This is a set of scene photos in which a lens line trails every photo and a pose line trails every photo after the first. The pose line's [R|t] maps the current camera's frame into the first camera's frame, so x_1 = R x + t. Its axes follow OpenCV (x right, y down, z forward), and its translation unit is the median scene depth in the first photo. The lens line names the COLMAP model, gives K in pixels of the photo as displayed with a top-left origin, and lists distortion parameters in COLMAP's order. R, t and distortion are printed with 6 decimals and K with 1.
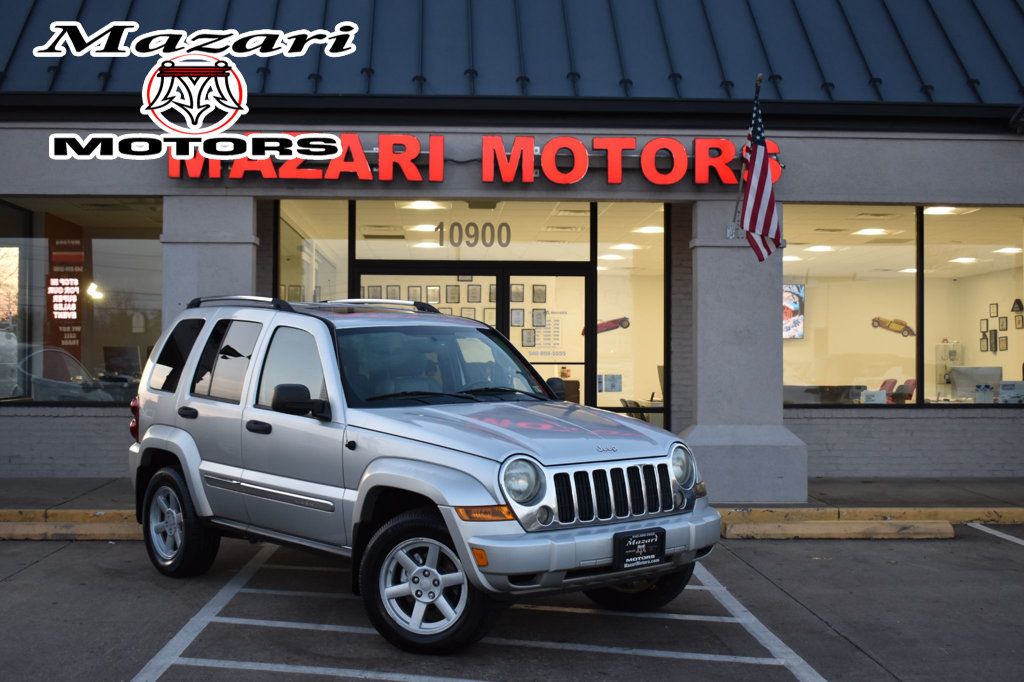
lens RADIAL K [[1312.0, 0, 512.0], [0, 1312.0, 341.0], [0, 0, 1]] dist [-0.050870, -0.001896]
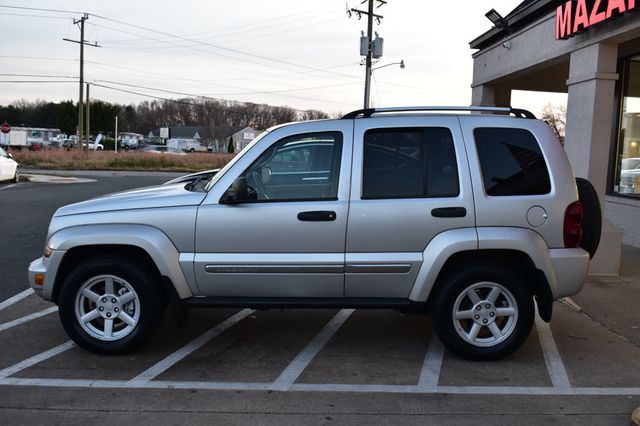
lens RADIAL K [[639.0, 0, 320.0], [0, 639.0, 213.0], [0, 0, 1]] dist [-0.071416, 0.004681]
pose [[-0.022186, 0.093940, -0.995331, 0.446968], [-0.024612, 0.995223, 0.094479, 0.006764], [0.999451, 0.026593, -0.019768, 0.737291]]
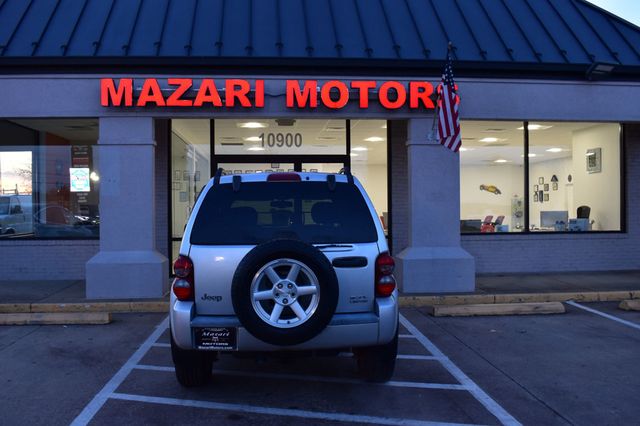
lens RADIAL K [[605.9, 0, 320.0], [0, 605.9, 213.0], [0, 0, 1]] dist [-0.079528, -0.000108]
pose [[0.999145, -0.011440, 0.039729, -0.011964], [0.010394, 0.999596, 0.026440, -0.004031], [-0.040015, -0.026005, 0.998861, 0.206448]]
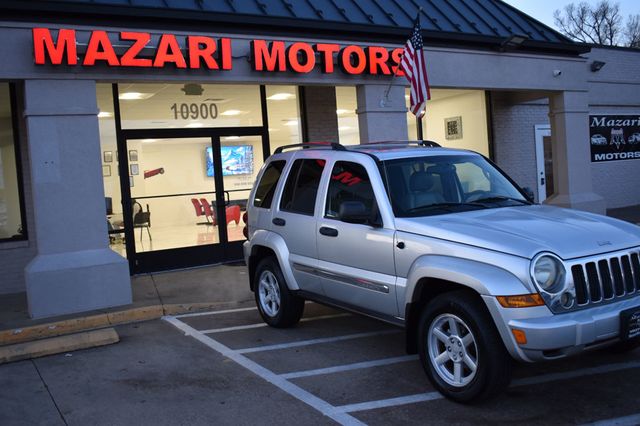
lens RADIAL K [[622.8, 0, 320.0], [0, 622.8, 213.0], [0, 0, 1]] dist [-0.073916, -0.001428]
pose [[0.874050, -0.092175, 0.477012, -0.310110], [0.066418, 0.995289, 0.070623, -0.003224], [-0.481274, -0.030046, 0.876055, 0.328180]]
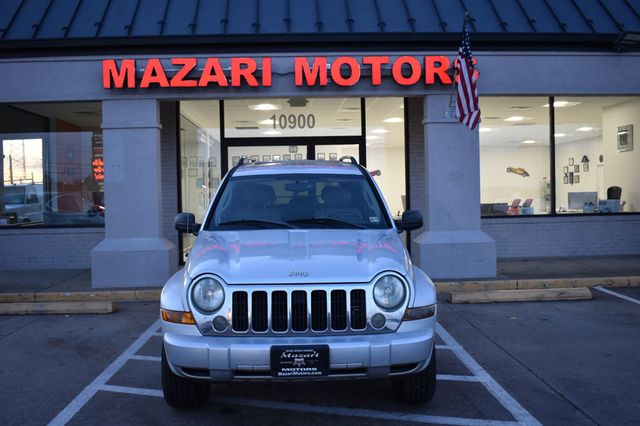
lens RADIAL K [[616.2, 0, 320.0], [0, 616.2, 213.0], [0, 0, 1]] dist [-0.079583, 0.007110]
pose [[0.999698, -0.024238, -0.004037, 0.007104], [0.024401, 0.998612, 0.046677, 0.001651], [0.002900, -0.046762, 0.998902, 0.227725]]
